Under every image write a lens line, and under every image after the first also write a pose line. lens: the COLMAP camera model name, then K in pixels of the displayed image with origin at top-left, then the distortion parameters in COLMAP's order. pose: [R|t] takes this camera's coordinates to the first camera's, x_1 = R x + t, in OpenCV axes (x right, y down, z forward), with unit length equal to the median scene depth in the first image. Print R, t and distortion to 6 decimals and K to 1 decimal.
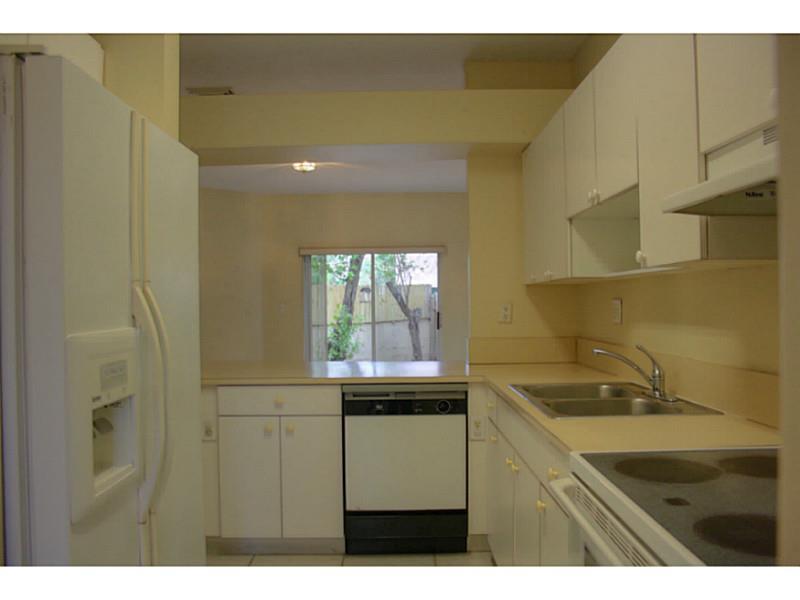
lens RADIAL K [[660.7, 0, 400.0], [0, 660.7, 299.1], [0, 0, 1]] dist [-0.001723, 0.000028]
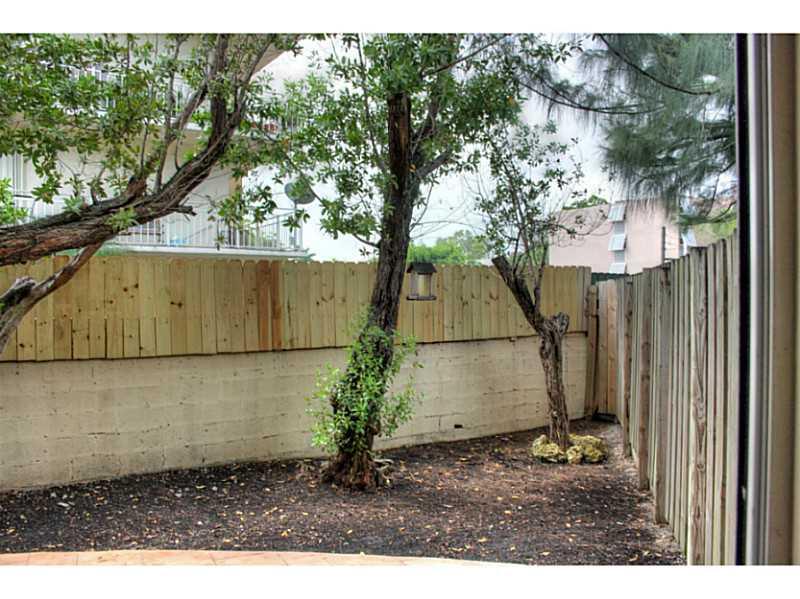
lens RADIAL K [[660.7, 0, 400.8], [0, 660.7, 303.0], [0, 0, 1]] dist [-0.001723, 0.000028]
pose [[0.973748, 0.017772, -0.226934, 0.022490], [-0.015015, 0.999791, 0.013870, 0.001024], [0.227133, -0.010099, 0.973811, 0.511553]]
